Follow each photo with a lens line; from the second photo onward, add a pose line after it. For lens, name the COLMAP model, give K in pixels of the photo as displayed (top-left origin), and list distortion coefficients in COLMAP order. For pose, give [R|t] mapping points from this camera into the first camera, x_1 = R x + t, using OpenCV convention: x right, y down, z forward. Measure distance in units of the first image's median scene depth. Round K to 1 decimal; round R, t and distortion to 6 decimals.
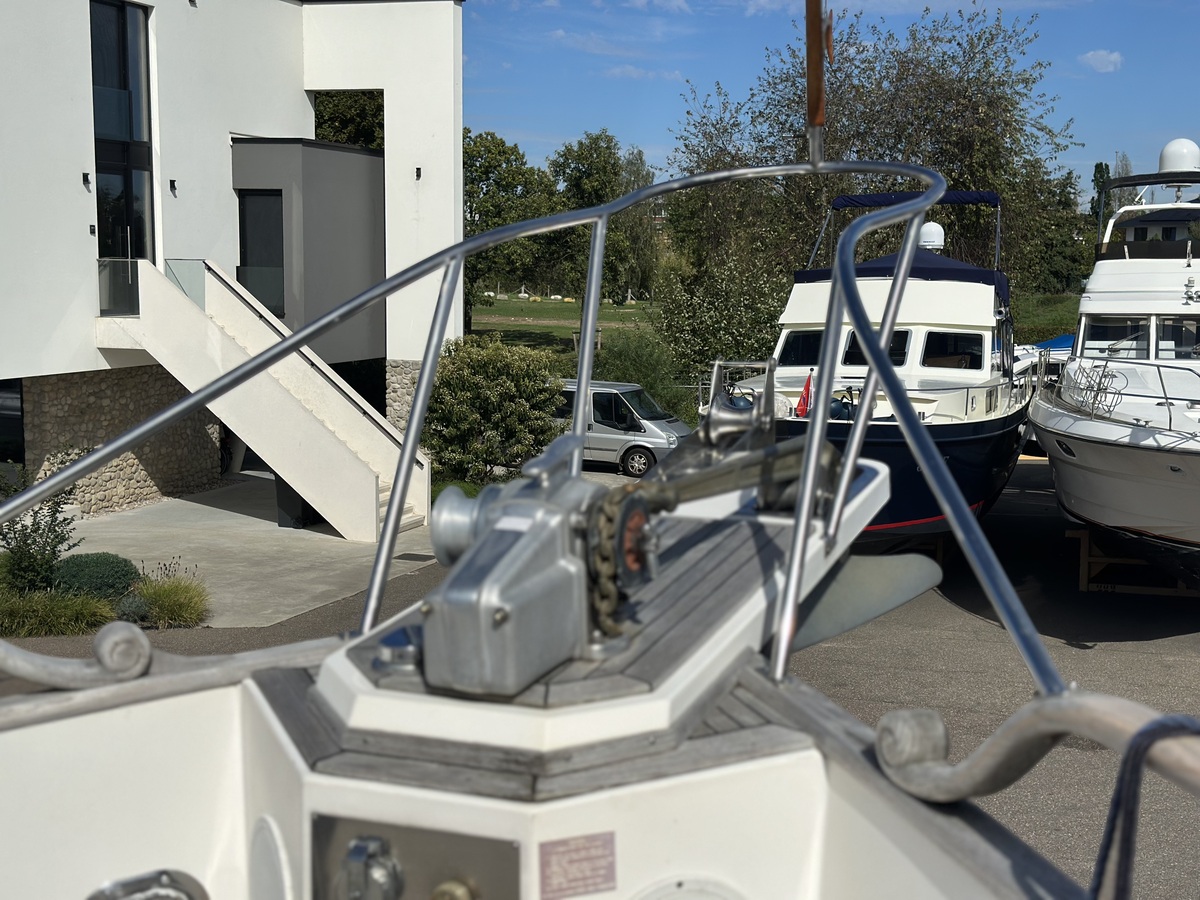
lens RADIAL K [[1724.0, 0, 607.0], [0, 1724.0, 462.8], [0, 0, 1]] dist [0.192702, 0.000000]
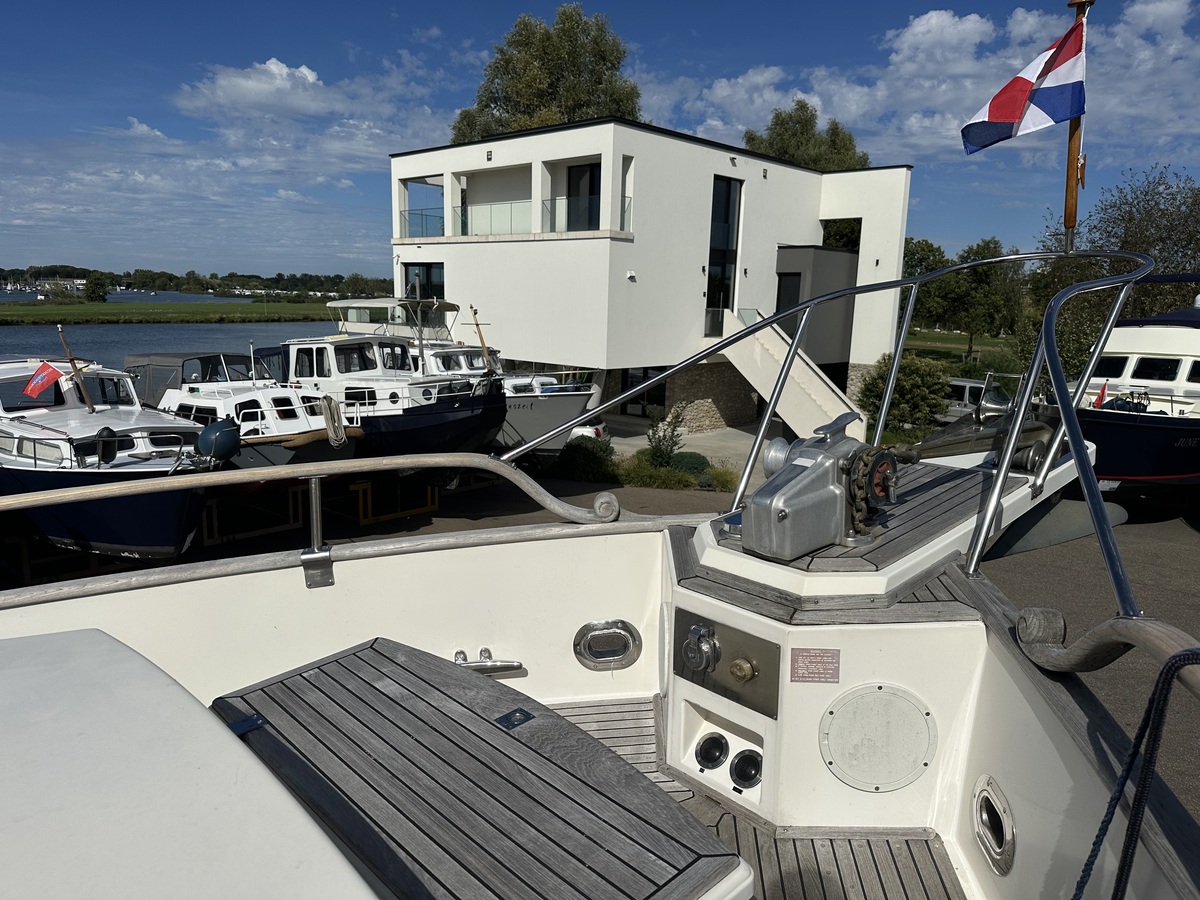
lens RADIAL K [[852.2, 0, 591.9], [0, 852.2, 463.0], [0, 0, 1]] dist [0.010451, -0.037739]
pose [[0.895425, 0.093399, -0.435305, 0.125841], [-0.066445, 0.994832, 0.076773, -0.014287], [0.440226, -0.039821, 0.897004, 0.153644]]
